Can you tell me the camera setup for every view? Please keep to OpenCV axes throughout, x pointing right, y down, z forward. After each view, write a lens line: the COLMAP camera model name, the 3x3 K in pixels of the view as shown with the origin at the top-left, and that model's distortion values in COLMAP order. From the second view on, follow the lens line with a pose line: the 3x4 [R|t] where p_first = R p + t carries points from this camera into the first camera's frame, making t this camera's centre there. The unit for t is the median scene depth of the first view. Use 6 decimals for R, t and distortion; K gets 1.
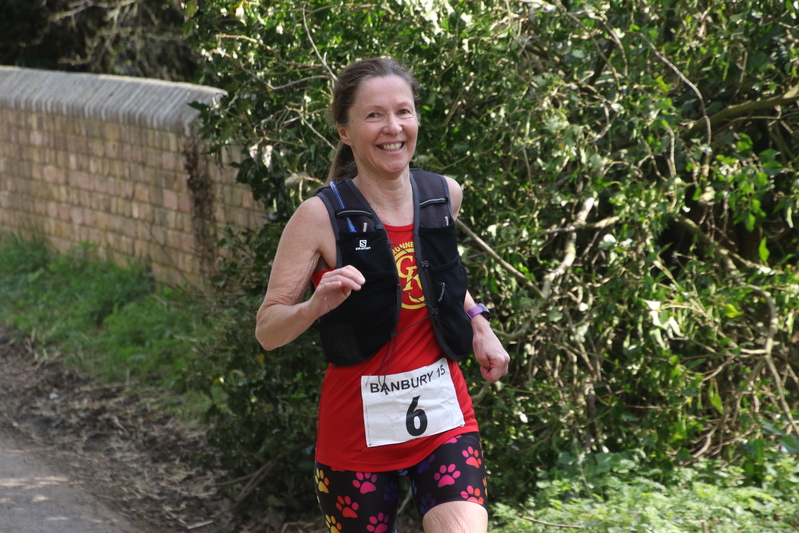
lens RADIAL K [[3661.5, 0, 363.6], [0, 3661.5, 352.0], [0, 0, 1]] dist [1.951223, -0.226966]
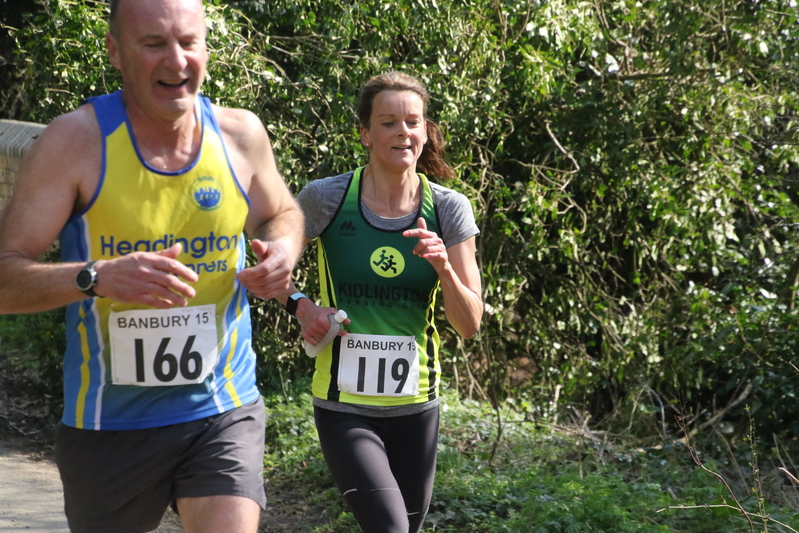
lens RADIAL K [[3800.8, 0, 396.9], [0, 3800.8, 360.3], [0, 0, 1]] dist [2.291052, -10.786856]
pose [[0.999825, 0.017139, 0.007508, 0.076928], [-0.017015, 0.999722, -0.016341, 0.037416], [-0.007786, 0.016210, 0.999838, -0.453174]]
